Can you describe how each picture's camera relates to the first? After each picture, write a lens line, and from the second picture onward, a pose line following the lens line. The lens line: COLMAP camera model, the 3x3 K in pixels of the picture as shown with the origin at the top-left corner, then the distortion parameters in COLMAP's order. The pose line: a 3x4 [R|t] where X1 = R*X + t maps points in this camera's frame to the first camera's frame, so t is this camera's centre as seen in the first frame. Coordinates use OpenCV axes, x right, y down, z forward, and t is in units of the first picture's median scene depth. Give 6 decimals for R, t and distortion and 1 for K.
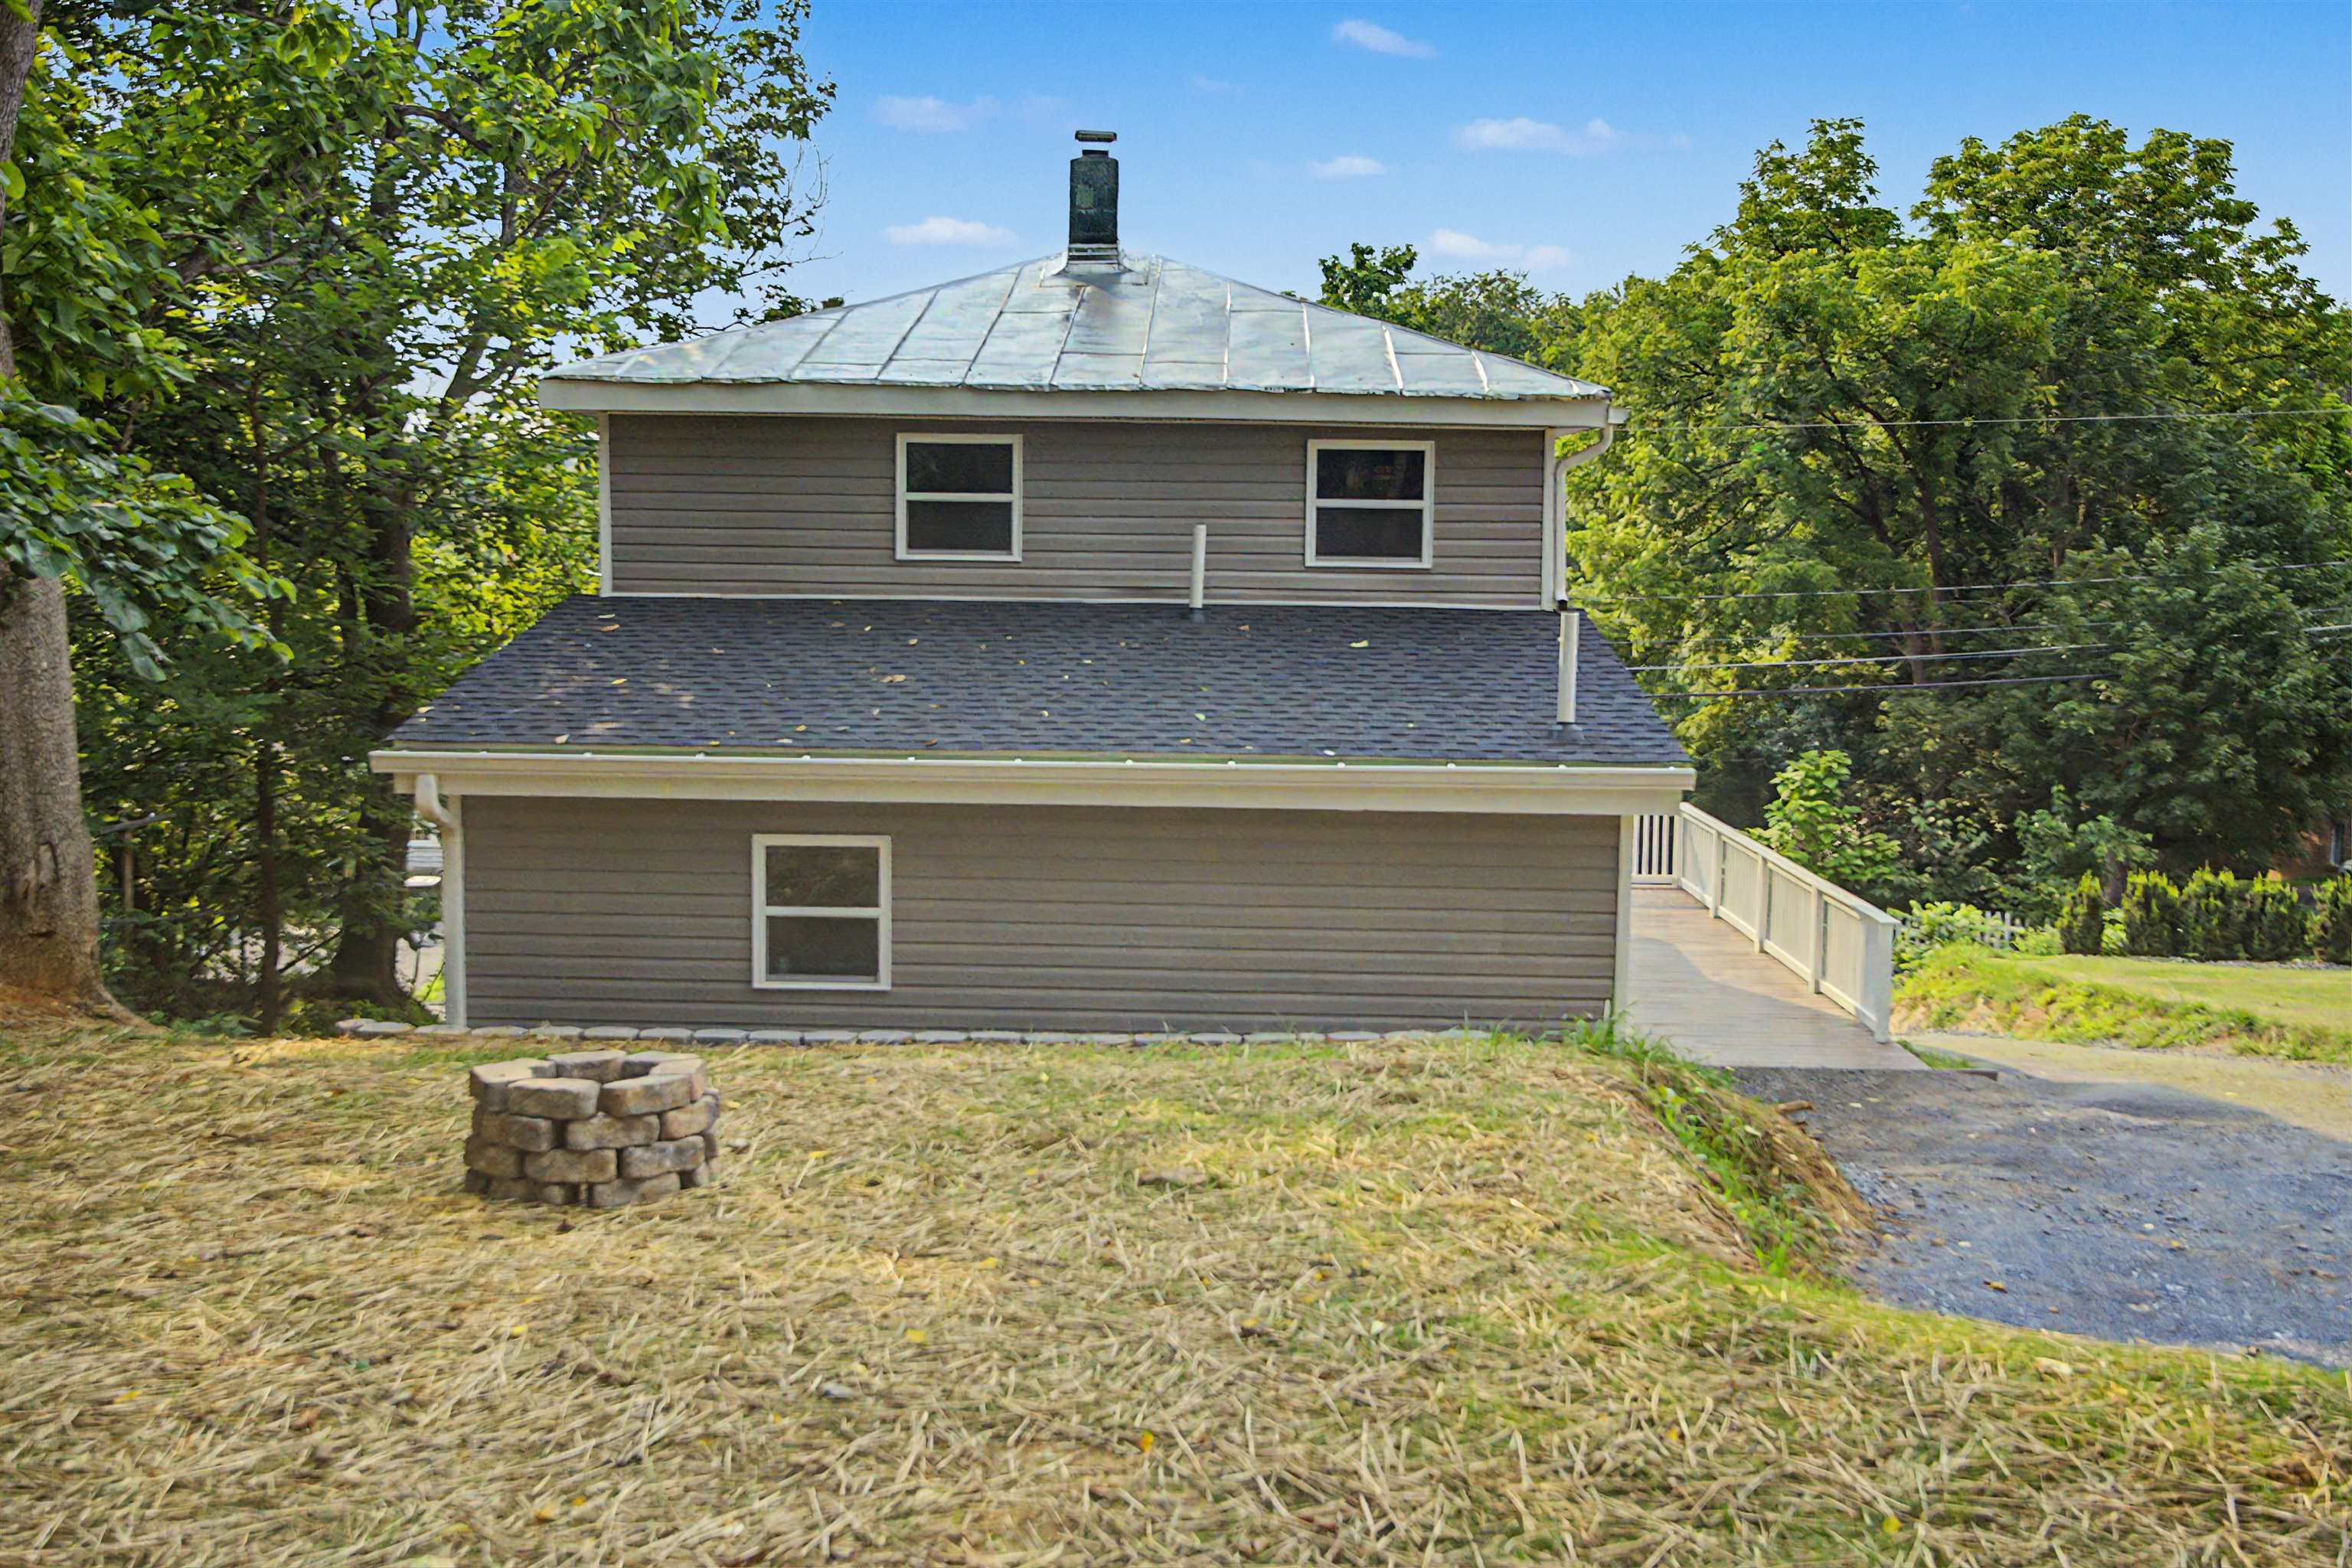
lens RADIAL K [[2013.1, 0, 1161.3], [0, 2013.1, 753.9], [0, 0, 1]] dist [0.004460, 0.003232]
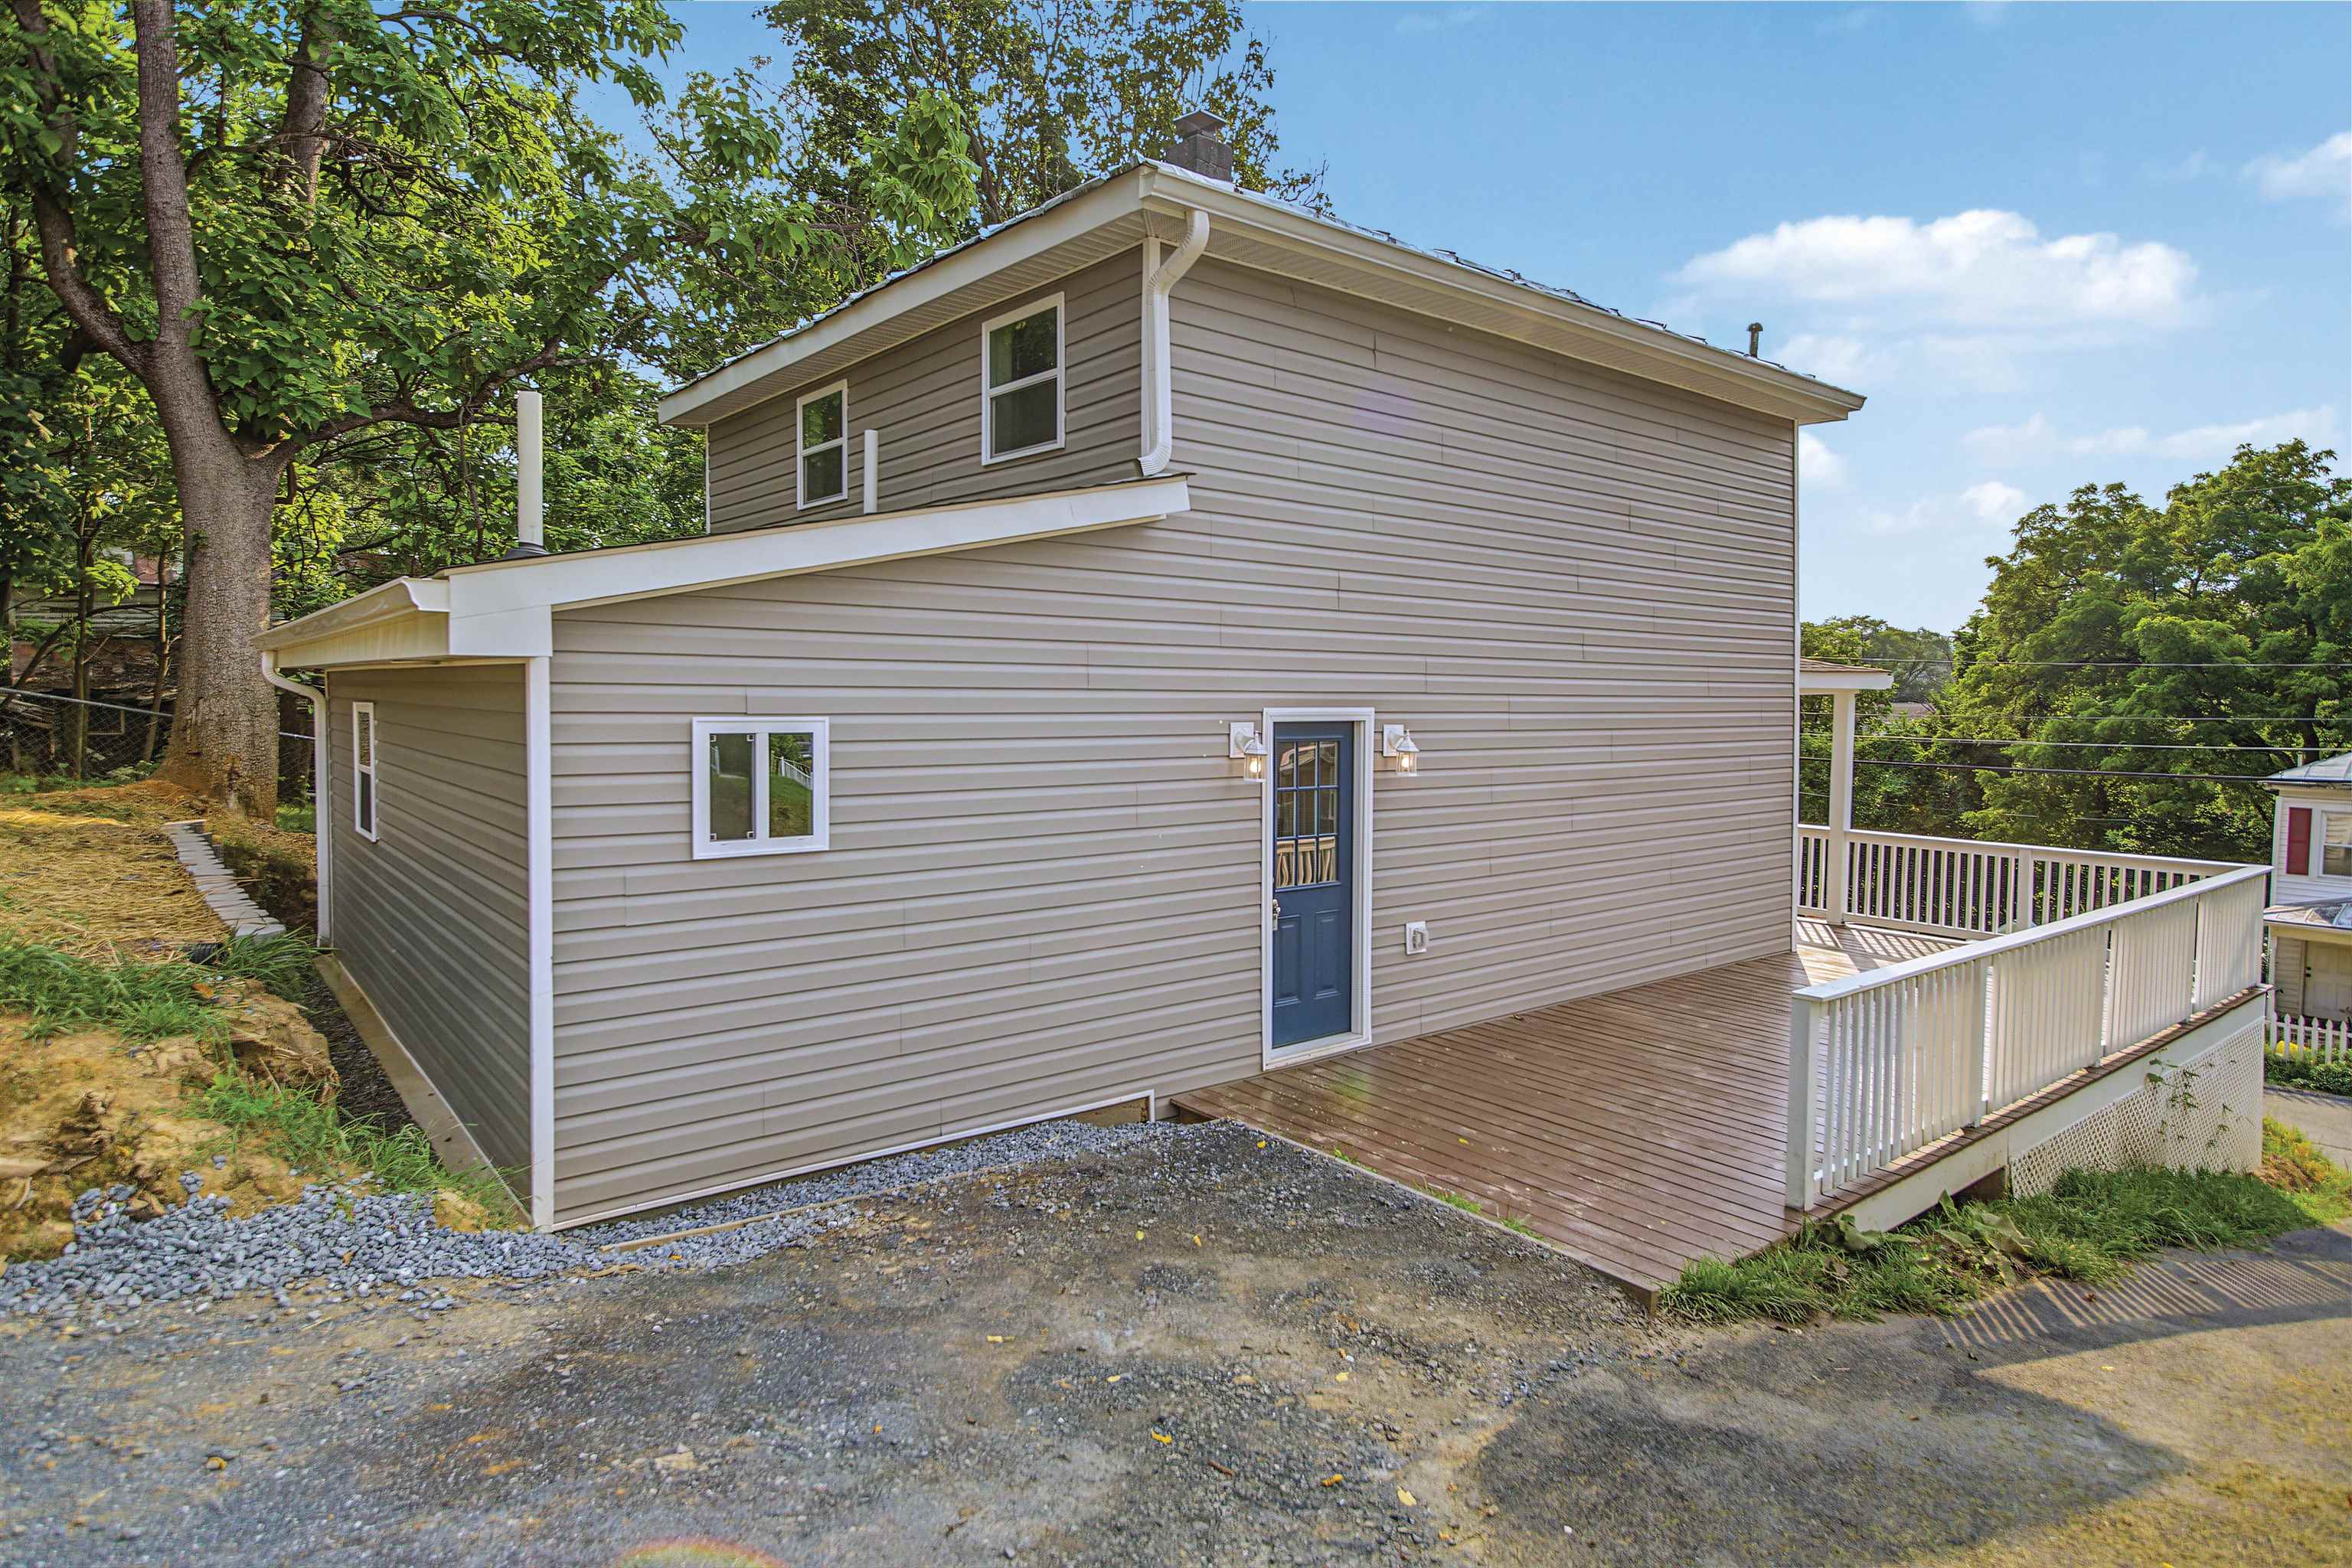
lens RADIAL K [[1291.6, 0, 1194.5], [0, 1291.6, 771.9], [0, 0, 1]] dist [0.003577, -0.000962]
pose [[0.663458, 0.041050, -0.747087, 0.567274], [-0.077102, 0.996929, -0.013693, 0.043306], [0.744230, 0.066687, 0.664586, 0.690440]]
